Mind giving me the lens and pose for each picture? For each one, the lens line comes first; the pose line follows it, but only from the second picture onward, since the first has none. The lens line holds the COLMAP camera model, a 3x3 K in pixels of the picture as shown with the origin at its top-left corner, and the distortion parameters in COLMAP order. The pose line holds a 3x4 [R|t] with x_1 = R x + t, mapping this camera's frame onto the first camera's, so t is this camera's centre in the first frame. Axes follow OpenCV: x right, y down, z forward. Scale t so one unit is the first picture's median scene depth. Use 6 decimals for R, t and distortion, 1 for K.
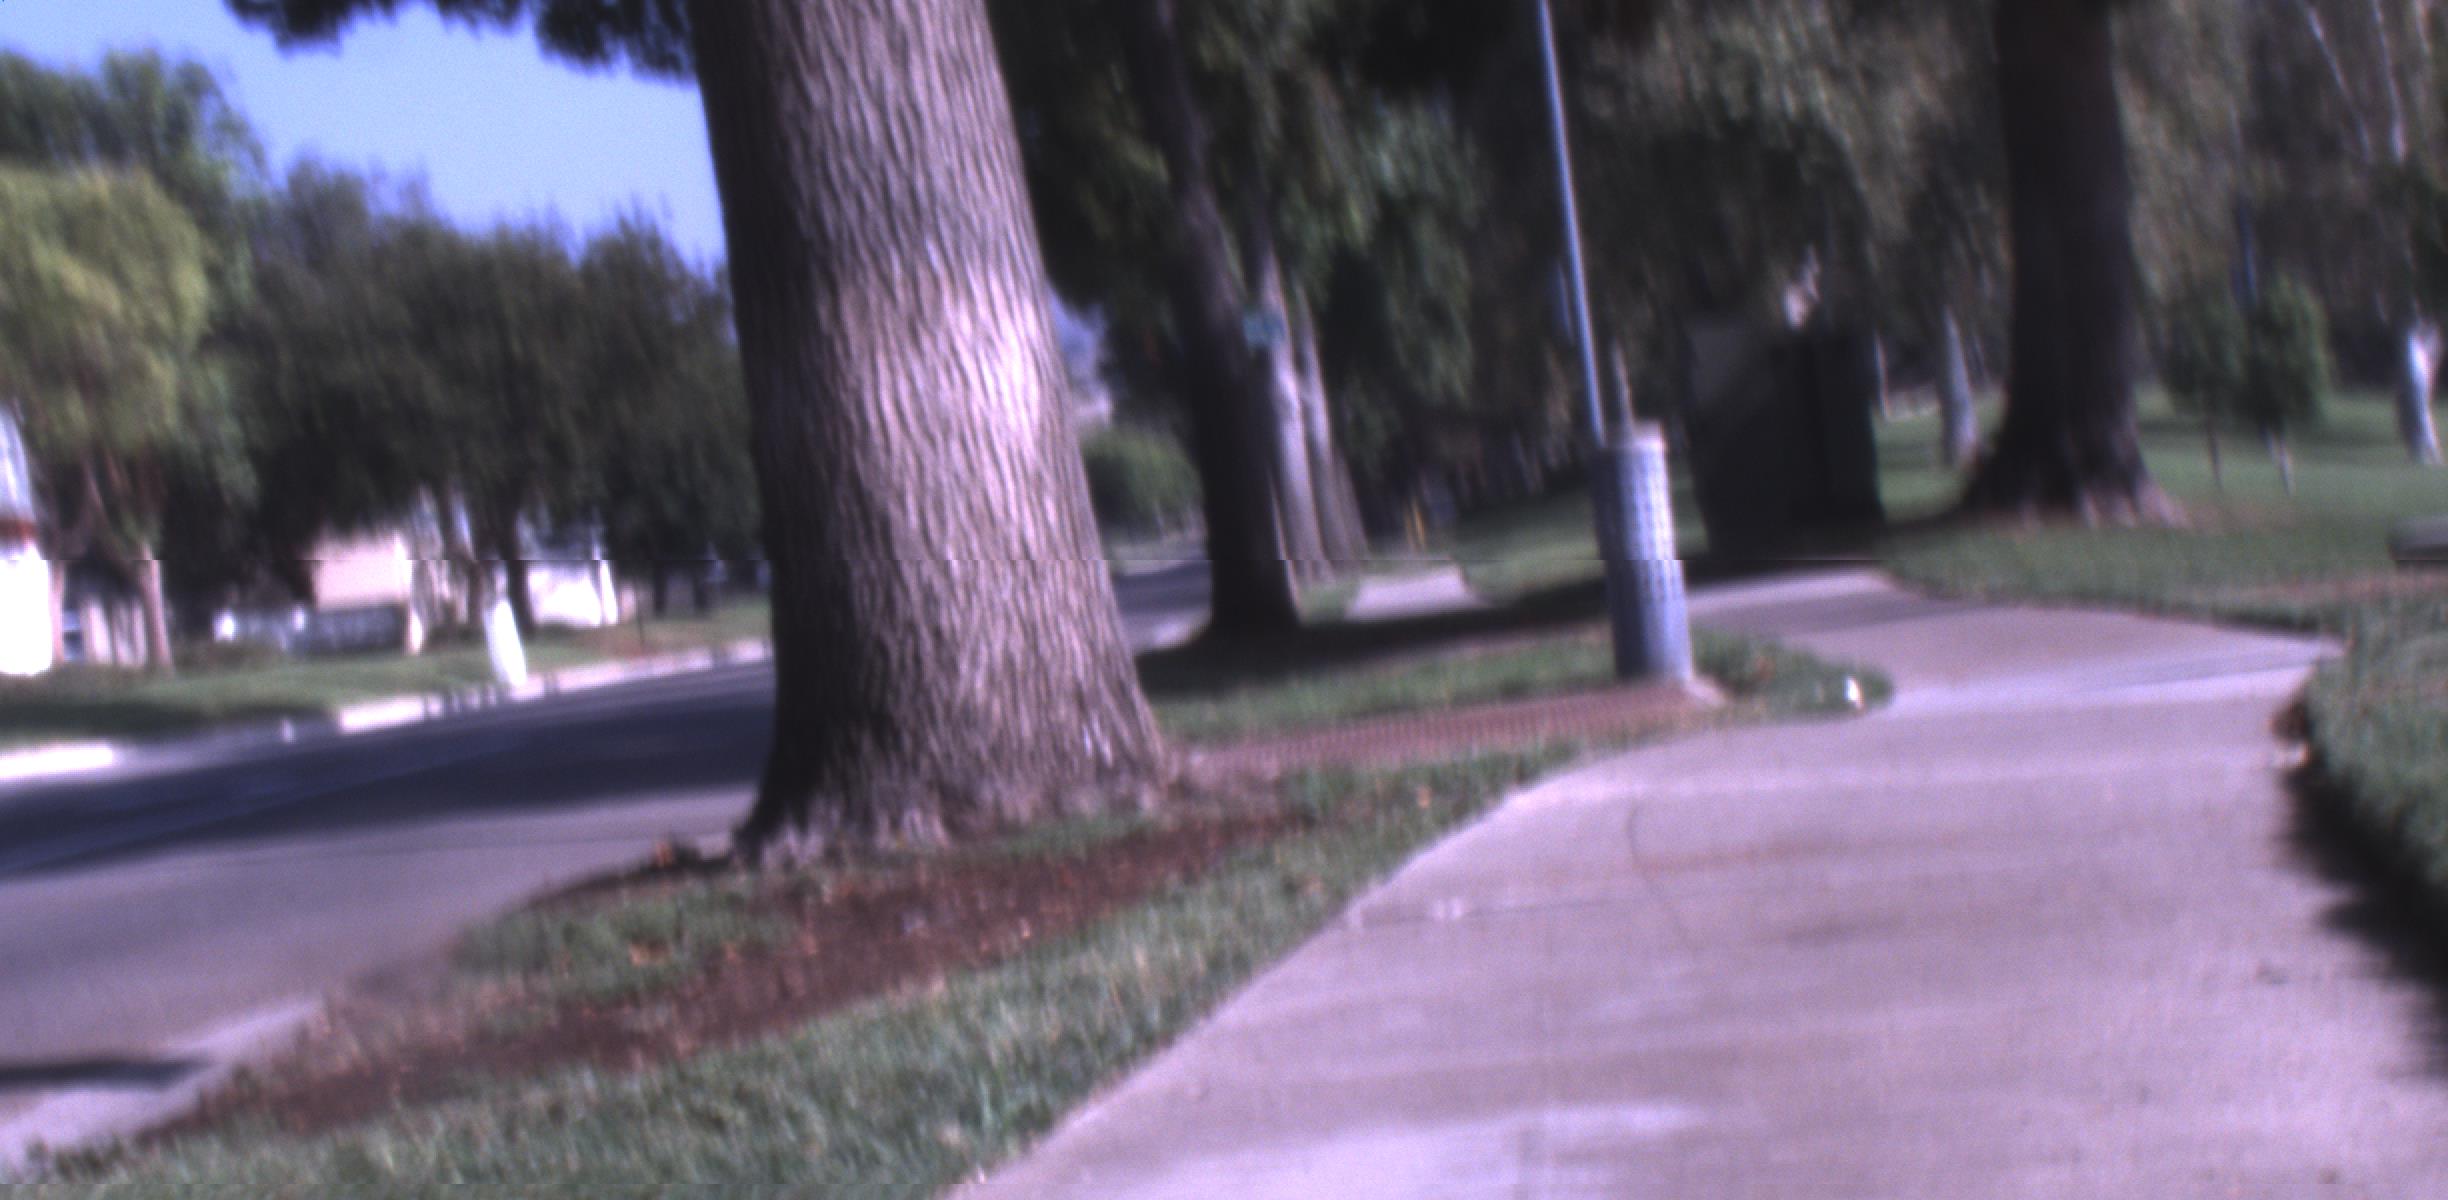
lens RADIAL K [[8863.5, 0, 1221.8], [0, 8863.5, 599.8], [0, 0, 1]] dist [0.371201, 1.546720]
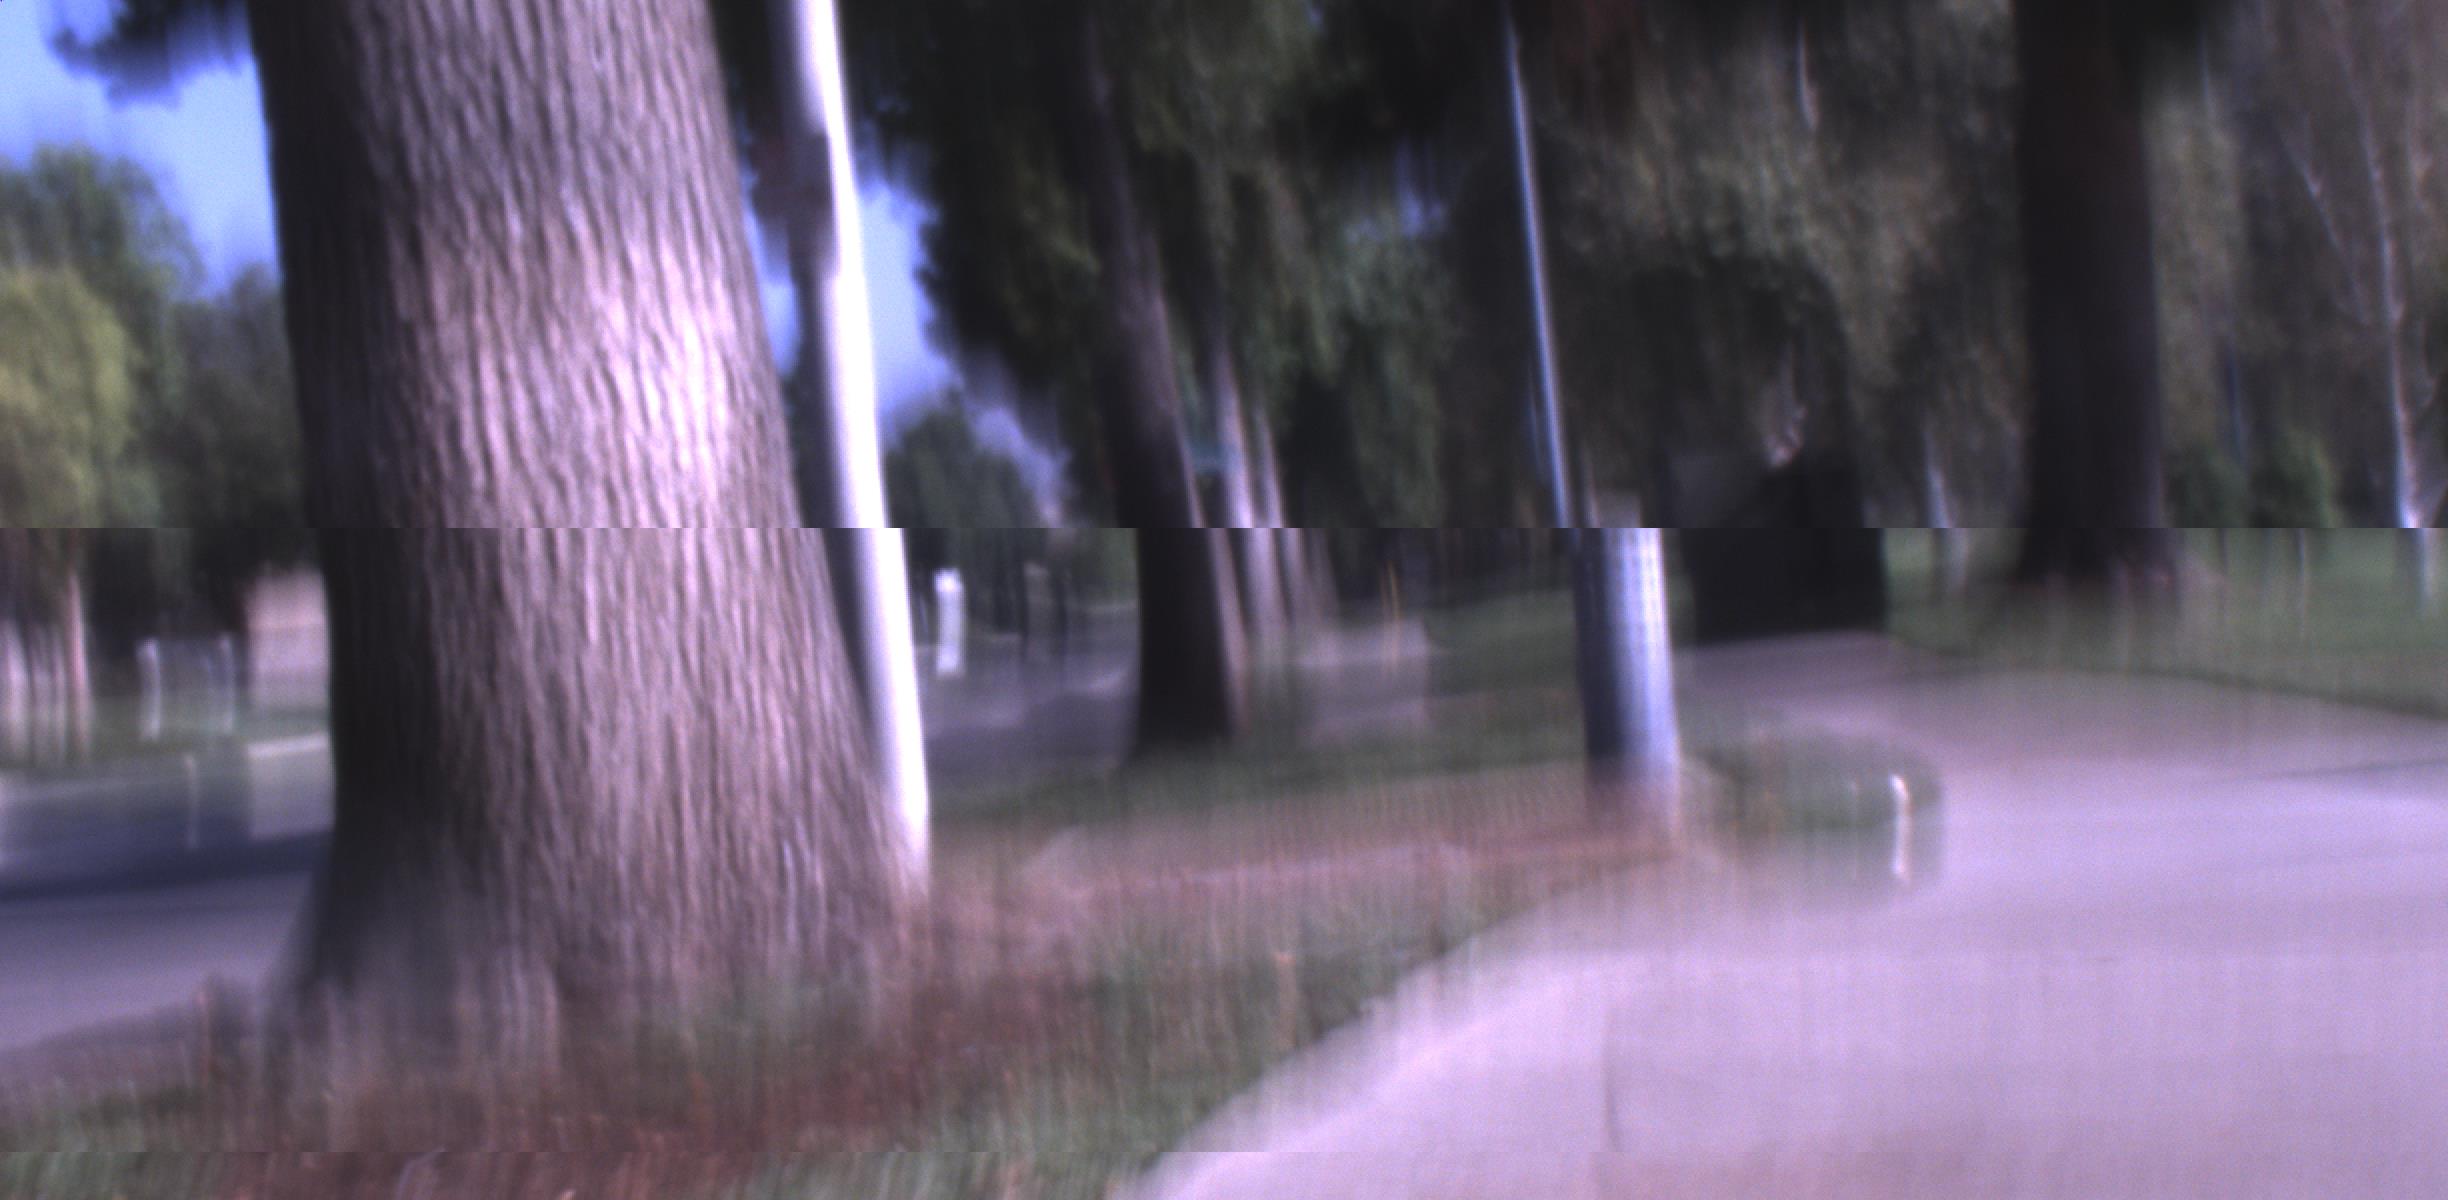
lens RADIAL K [[8863.5, 0, 1221.8], [0, 8863.5, 599.8], [0, 0, 1]] dist [0.371201, 1.546720]
pose [[0.999669, 0.025501, 0.003390, 0.002236], [-0.025444, 0.999548, -0.016012, -0.000037], [-0.003797, 0.015920, 0.999866, 0.052841]]
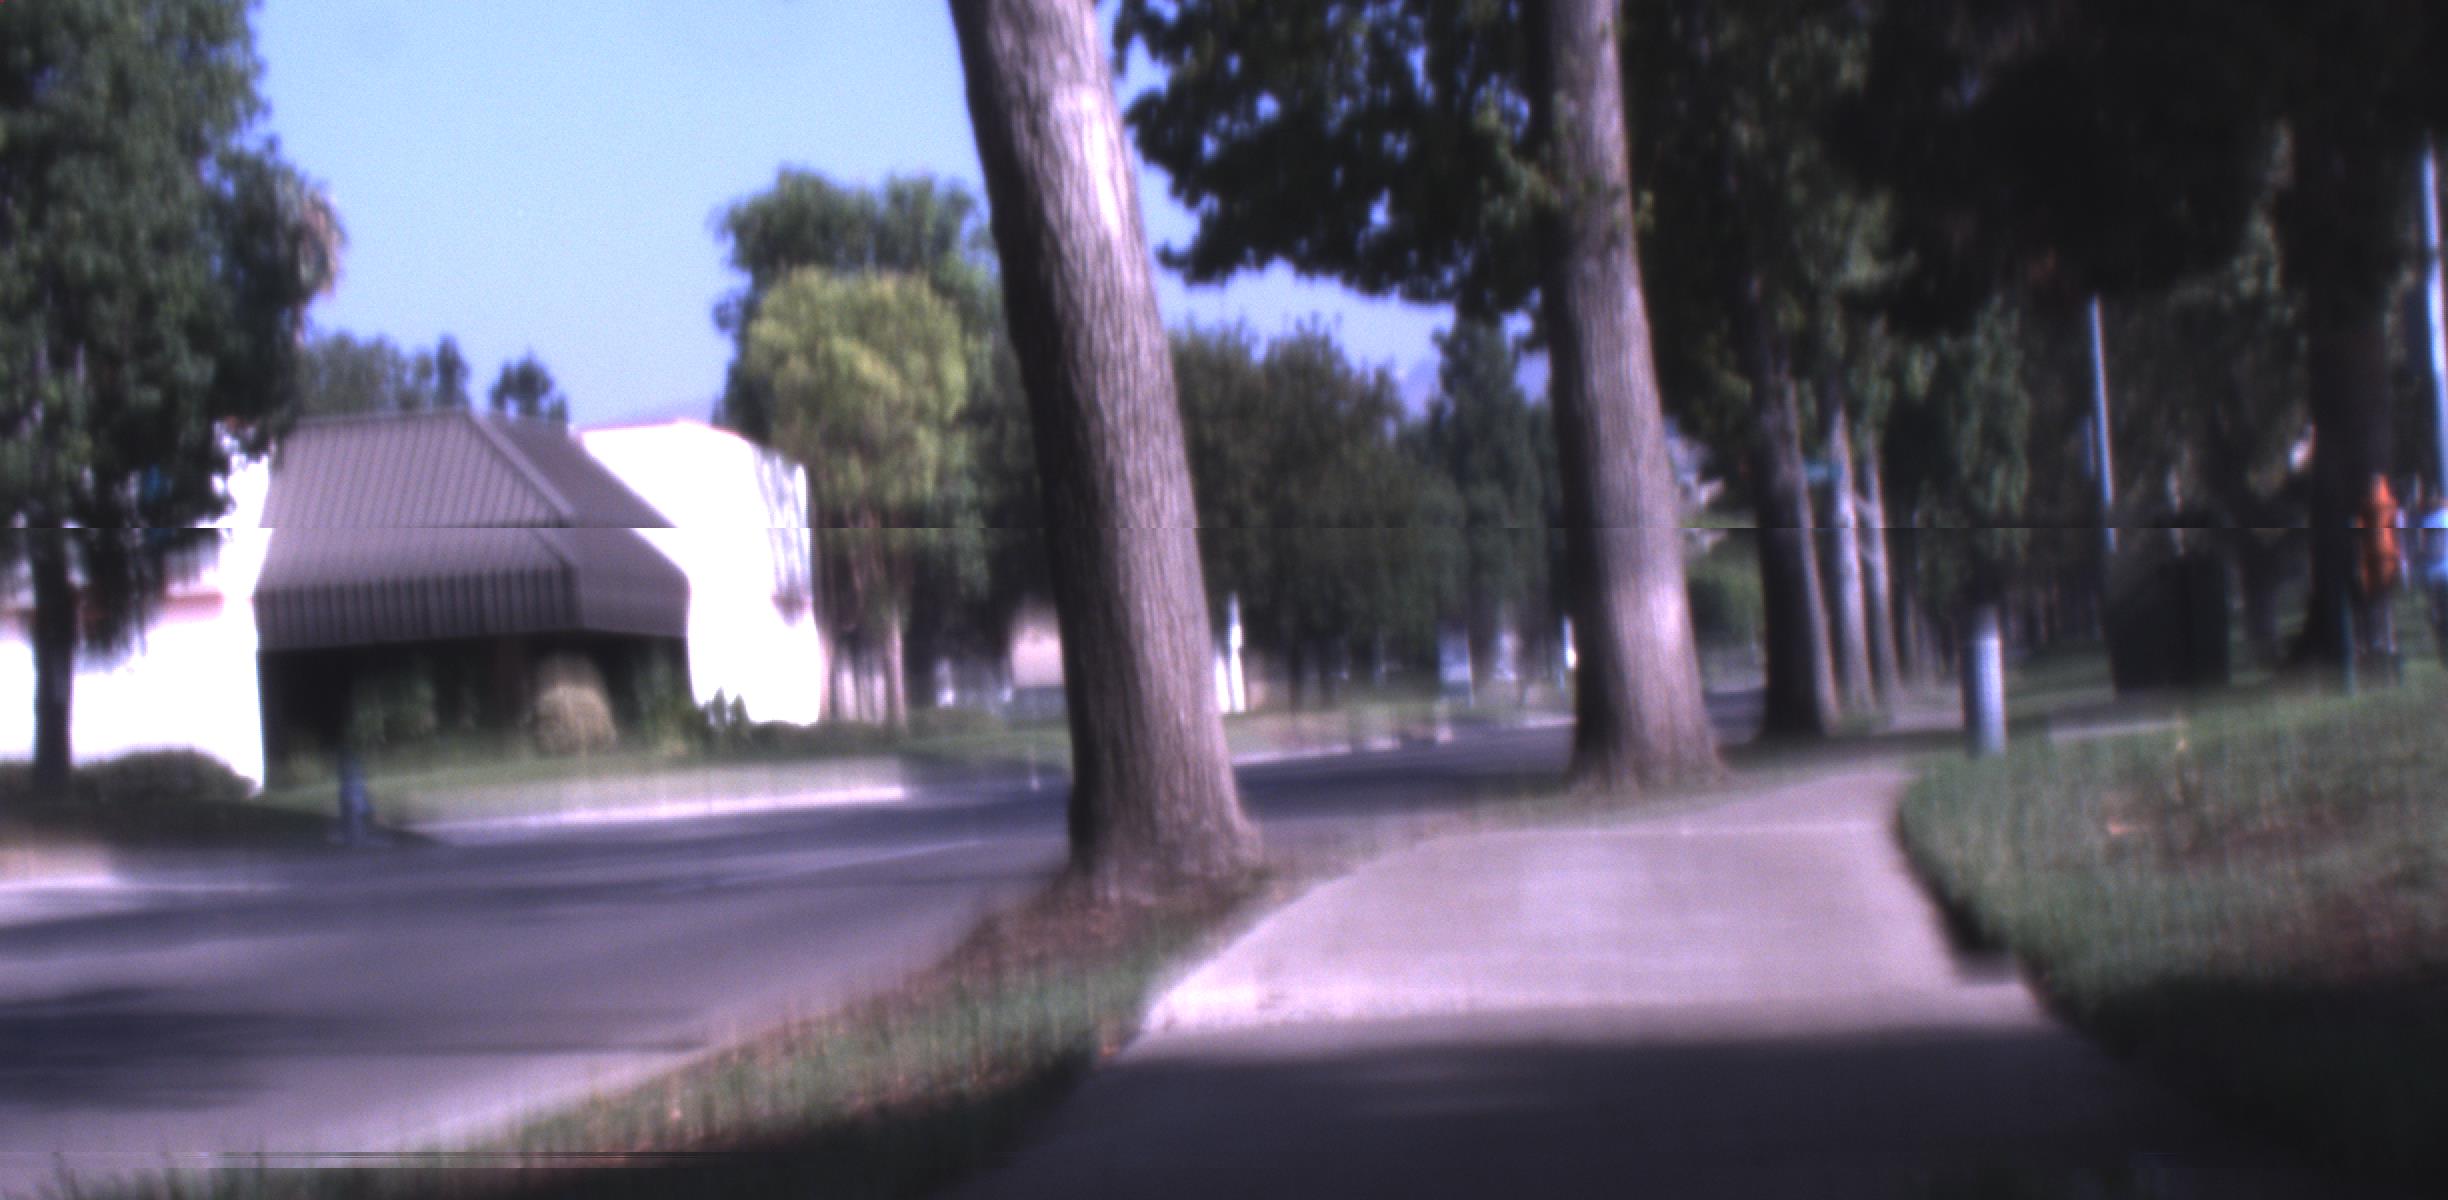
lens RADIAL K [[8863.5, 0, 1221.8], [0, 8863.5, 599.8], [0, 0, 1]] dist [0.371201, 1.546720]
pose [[0.996310, 0.054673, -0.066153, 0.003179], [-0.055153, 0.998463, -0.005441, 0.000024], [0.065754, 0.009069, 0.997795, -0.299352]]
